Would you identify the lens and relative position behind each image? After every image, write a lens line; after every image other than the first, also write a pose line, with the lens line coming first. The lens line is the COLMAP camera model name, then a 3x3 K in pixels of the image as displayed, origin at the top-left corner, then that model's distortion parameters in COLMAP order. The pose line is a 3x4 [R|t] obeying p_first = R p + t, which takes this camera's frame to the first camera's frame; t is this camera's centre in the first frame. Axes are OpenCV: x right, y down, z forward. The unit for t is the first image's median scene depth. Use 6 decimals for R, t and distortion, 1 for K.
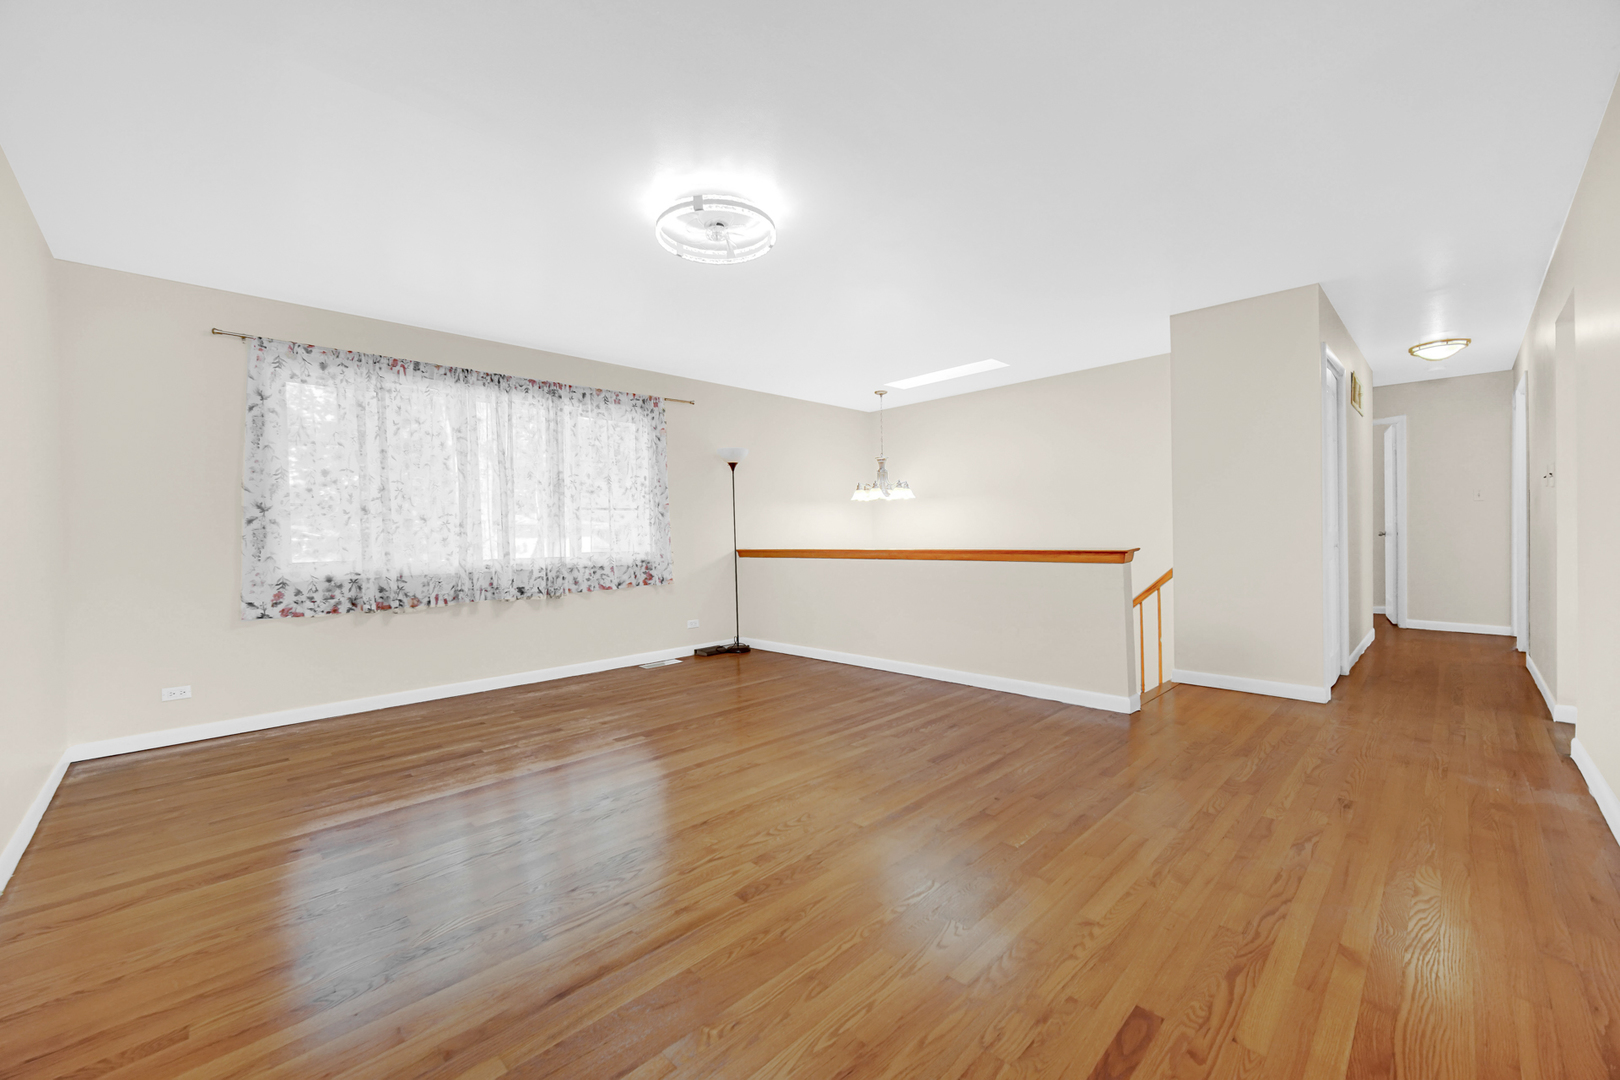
lens RADIAL K [[637.9, 0, 805.0], [0, 637.9, 543.2], [0, 0, 1]] dist [-0.000946, 0.000168]
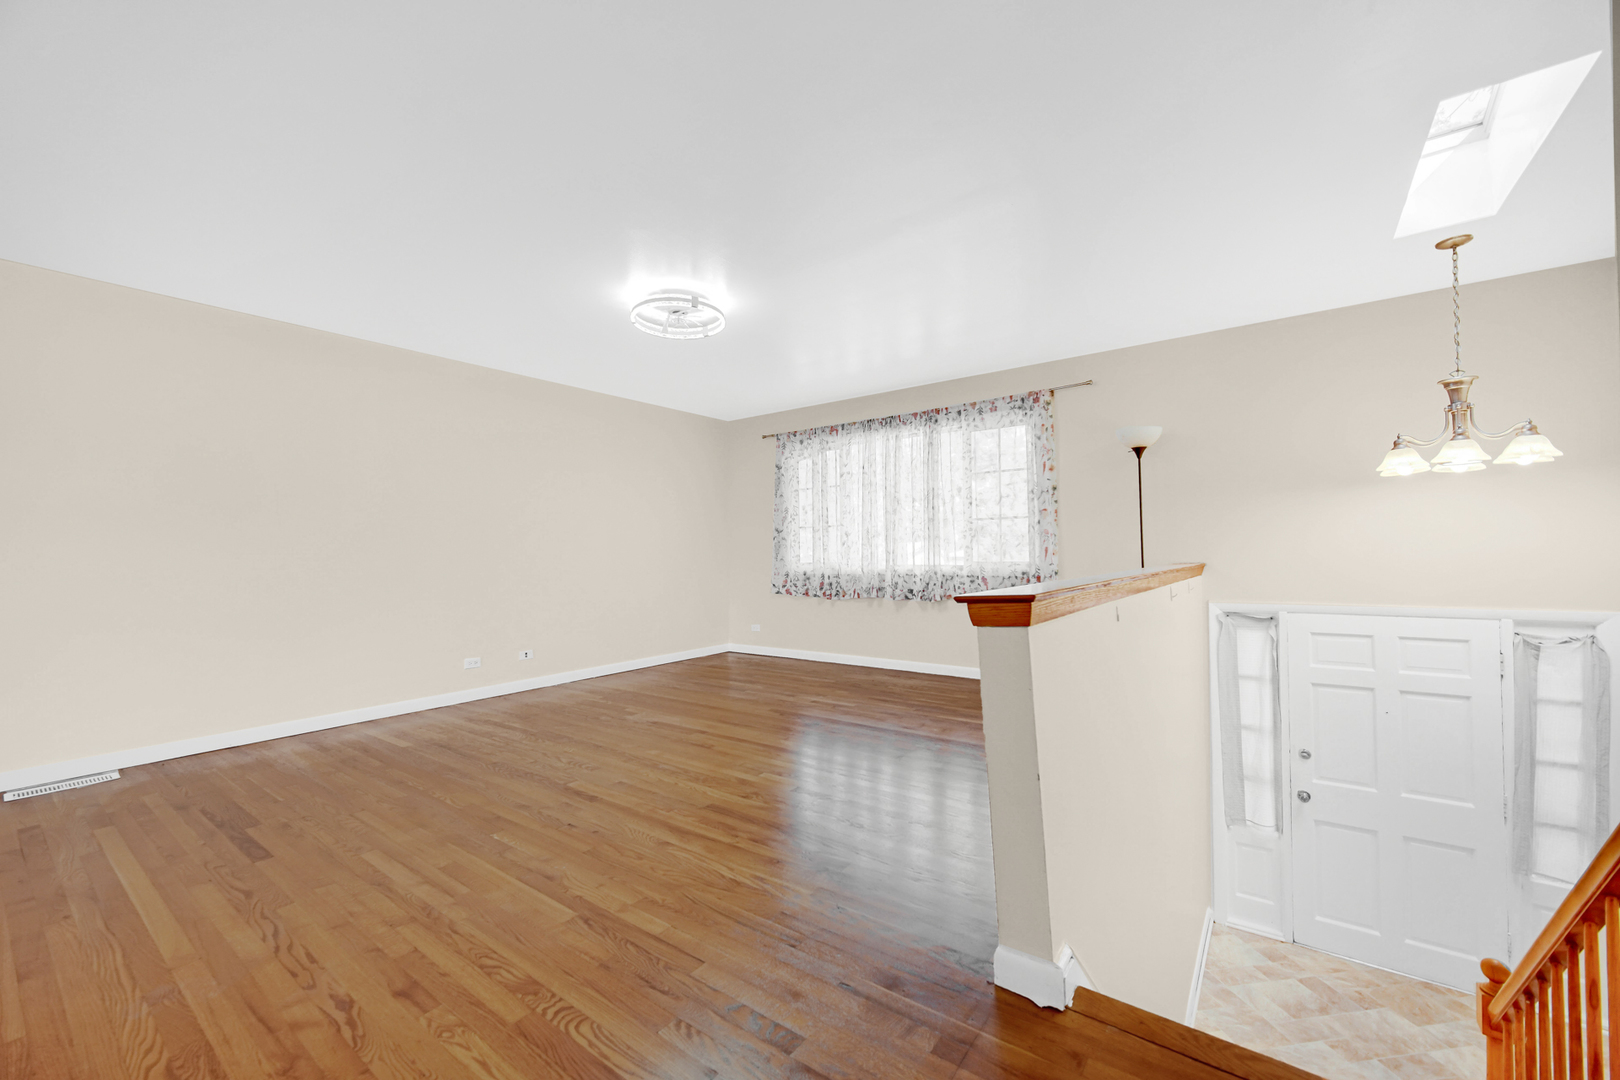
lens RADIAL K [[637.9, 0, 807.5], [0, 637.9, 537.9], [0, 0, 1]] dist [-0.000946, 0.000168]
pose [[0.157952, -0.006803, -0.987423, 0.835964], [-0.000443, 0.999976, -0.006960, -0.022413], [0.987447, 0.001536, 0.157945, 0.746815]]
